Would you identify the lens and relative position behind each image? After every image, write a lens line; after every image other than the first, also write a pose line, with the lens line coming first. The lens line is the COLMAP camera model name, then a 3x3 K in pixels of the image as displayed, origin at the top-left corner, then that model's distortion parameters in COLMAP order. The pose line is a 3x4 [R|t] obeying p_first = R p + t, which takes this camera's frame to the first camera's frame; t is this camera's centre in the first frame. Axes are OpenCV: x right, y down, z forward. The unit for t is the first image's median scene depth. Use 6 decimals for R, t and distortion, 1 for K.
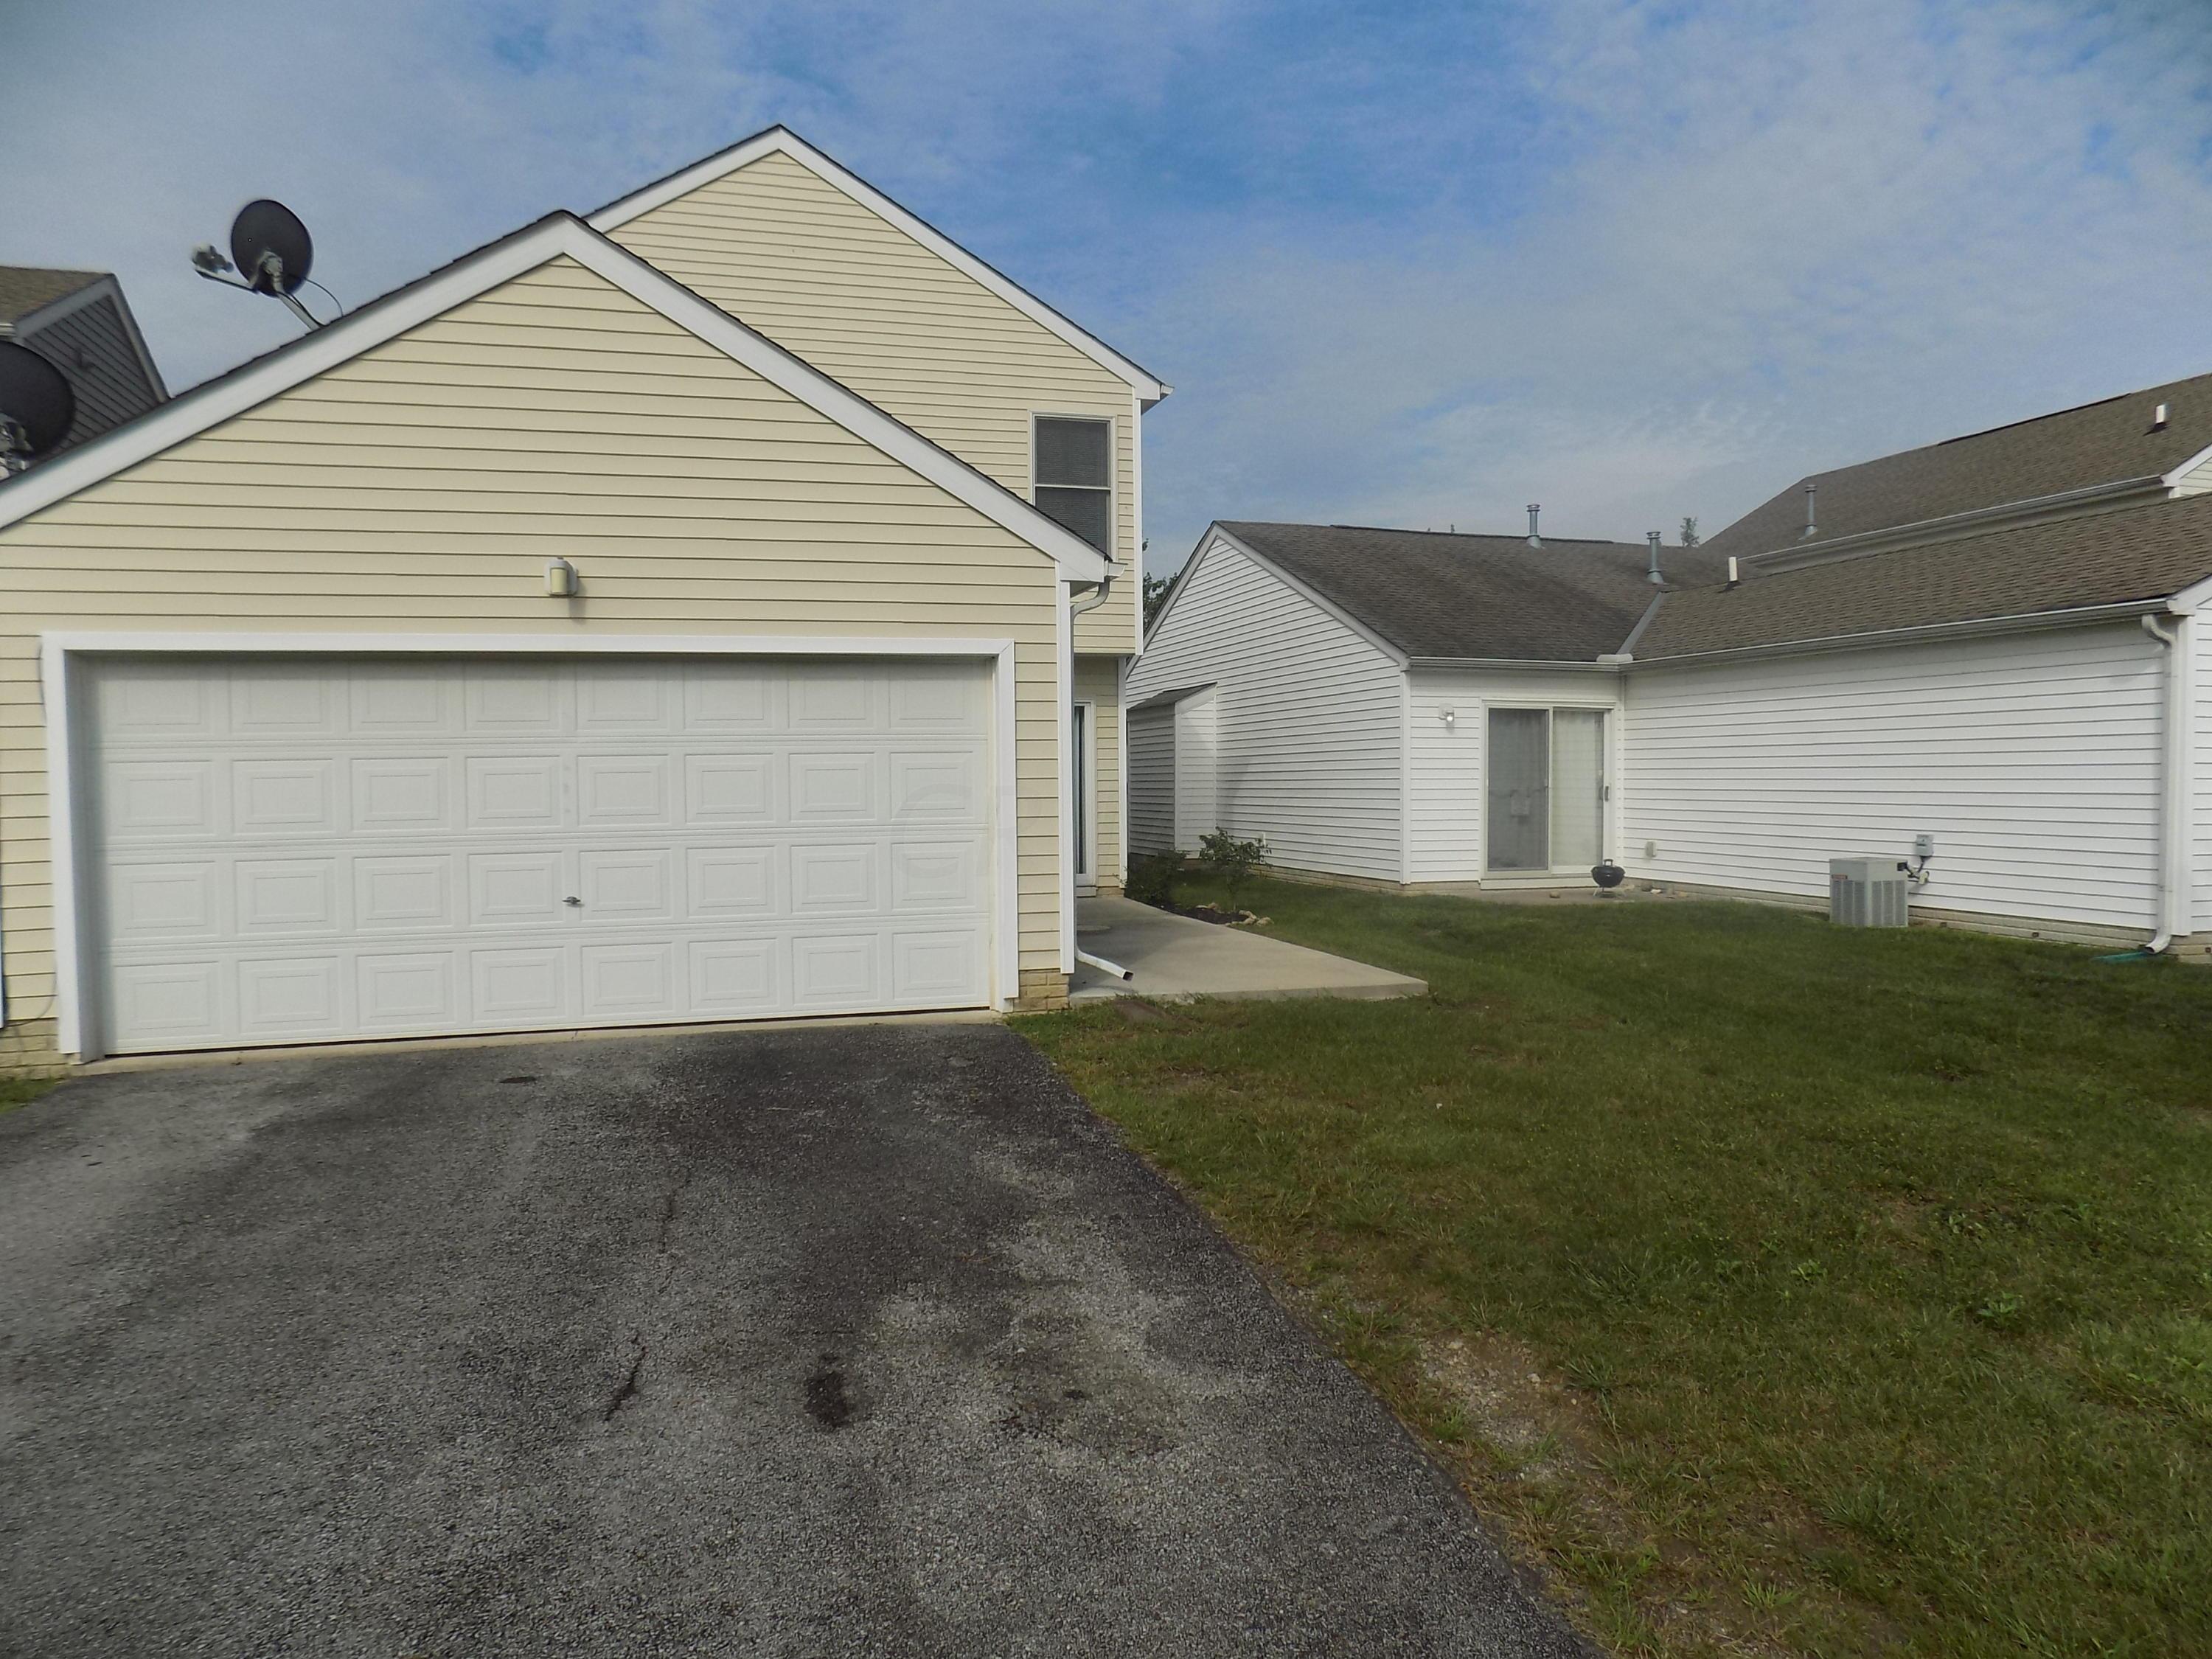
lens RADIAL K [[1455.6, 0, 1105.5], [0, 1455.6, 820.5], [0, 0, 1]] dist [-0.020172, 0.015704]
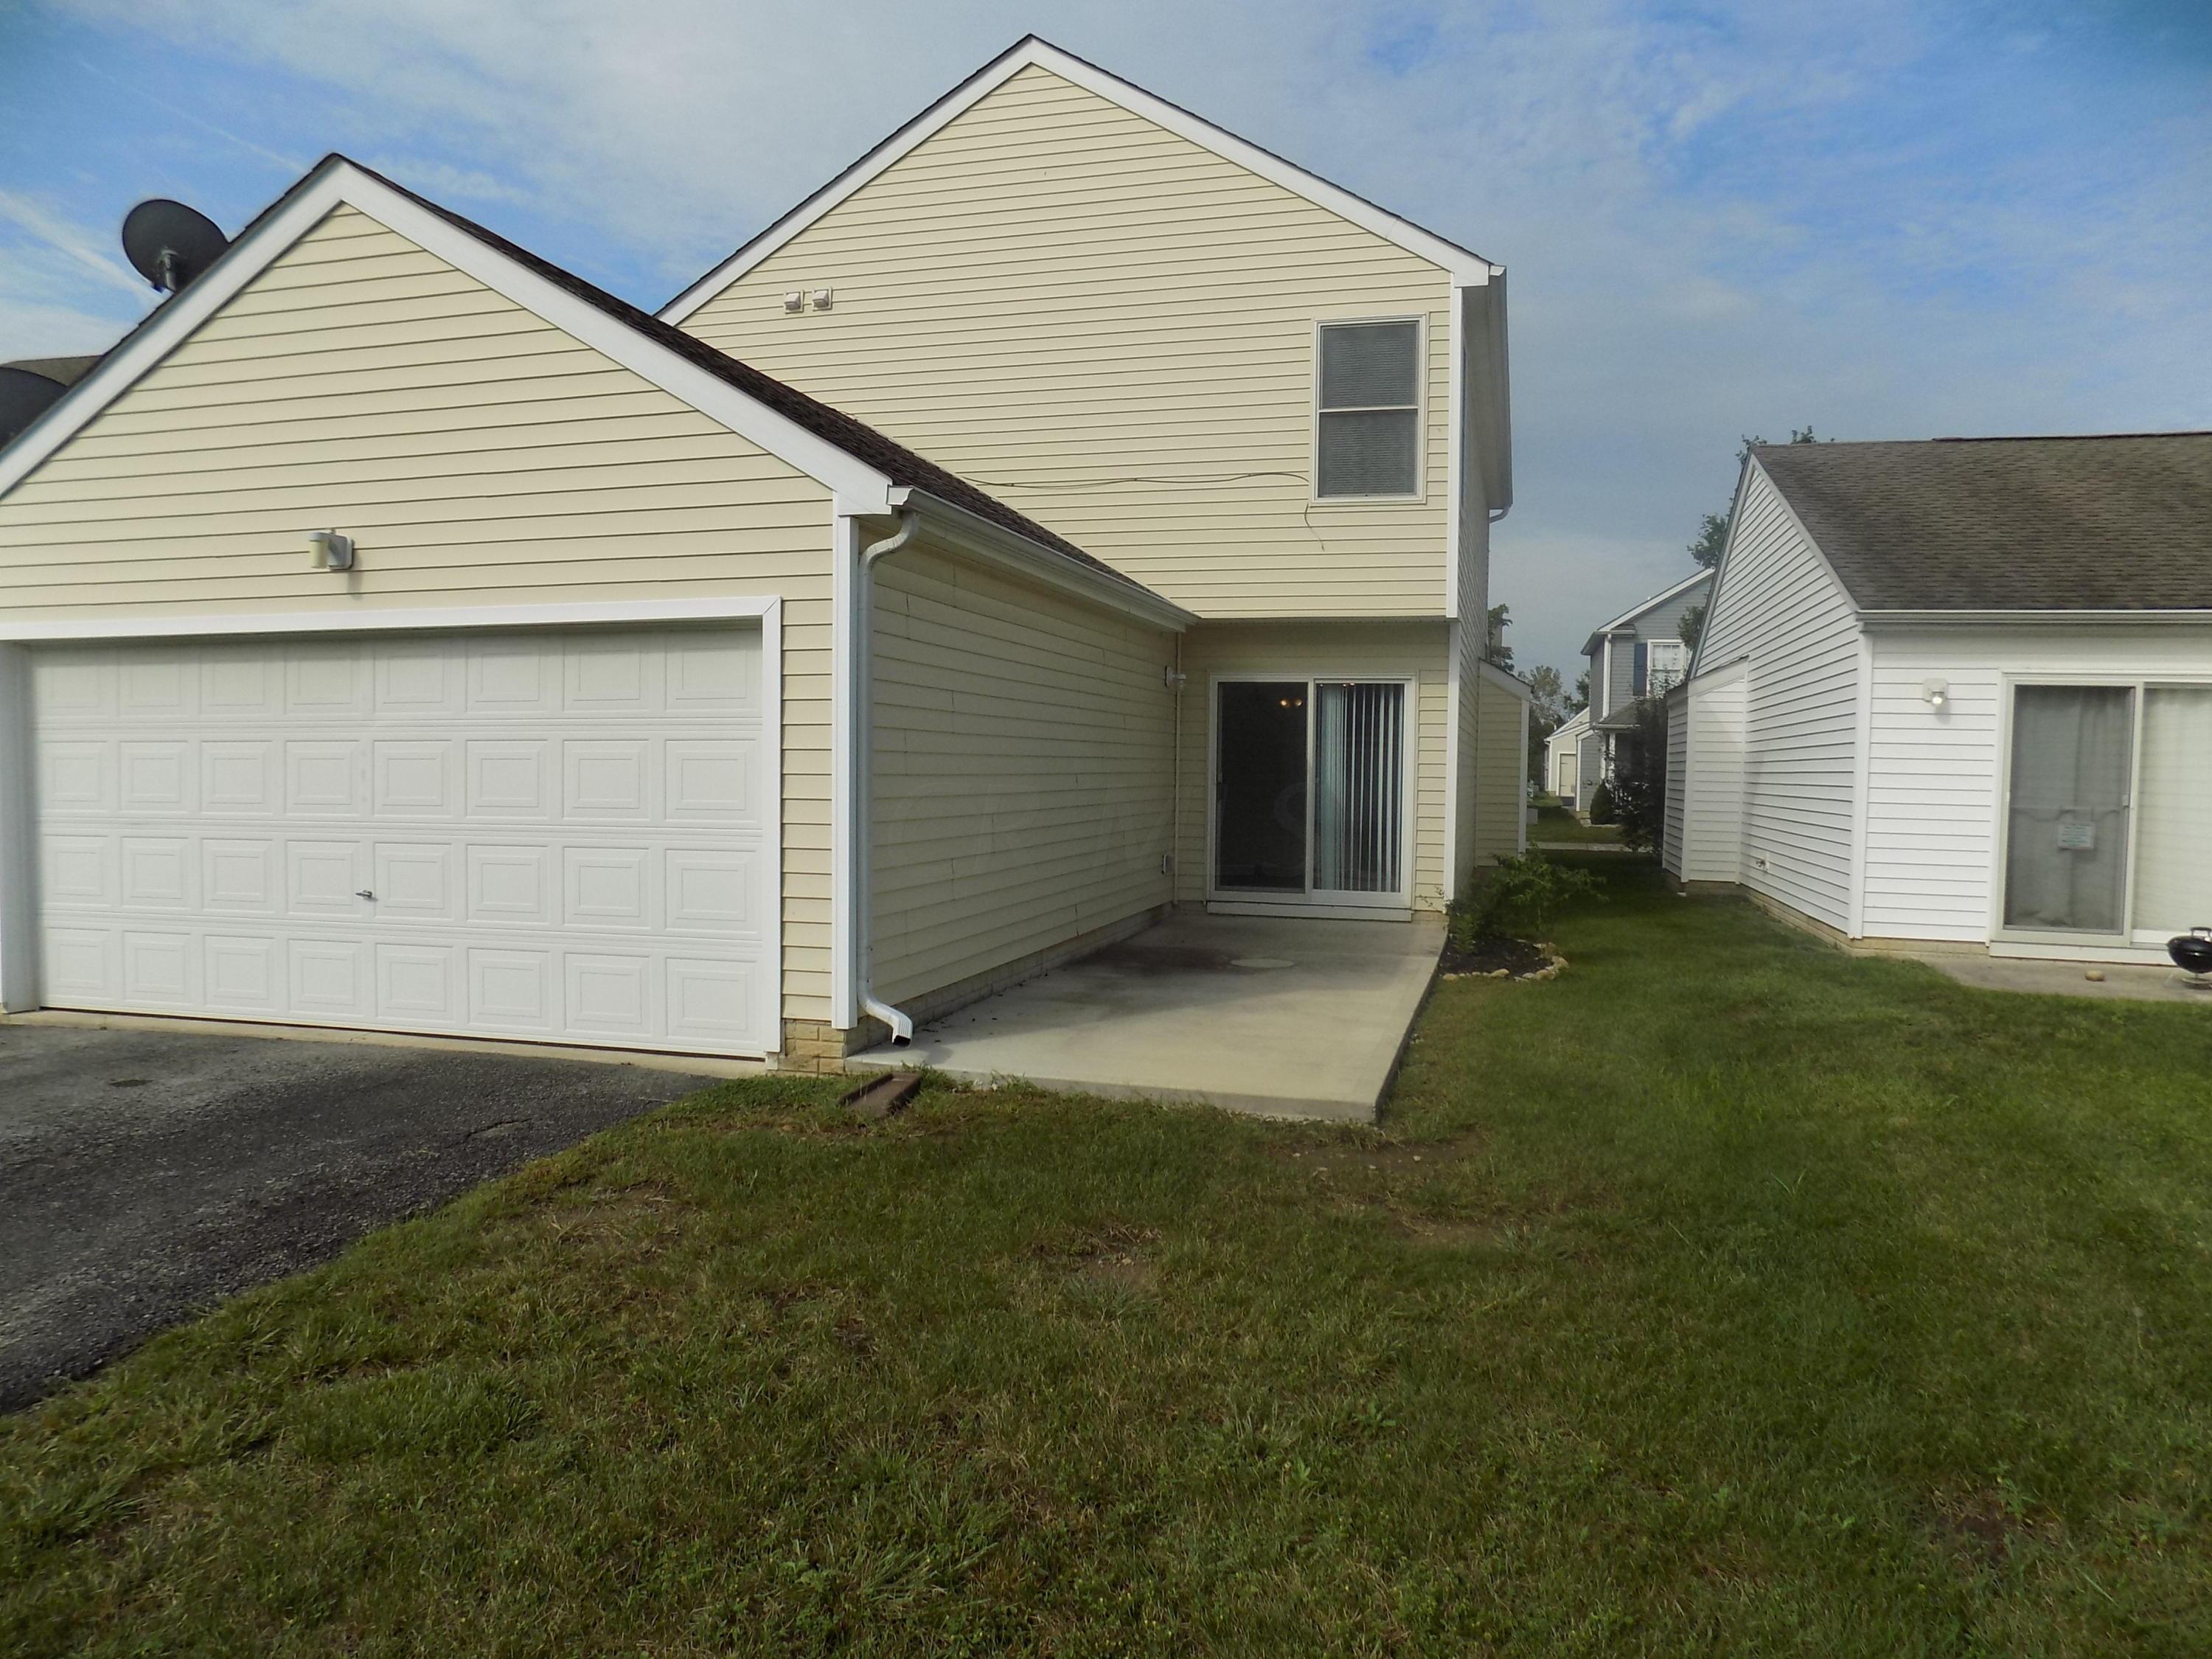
lens RADIAL K [[1455.6, 0, 1108.7], [0, 1455.6, 848.8], [0, 0, 1]] dist [-0.020172, 0.015704]
pose [[0.851412, 0.050347, -0.522075, 0.302094], [-0.035129, 0.998621, 0.039015, -0.015876], [0.523319, -0.014878, 0.852007, 0.256109]]
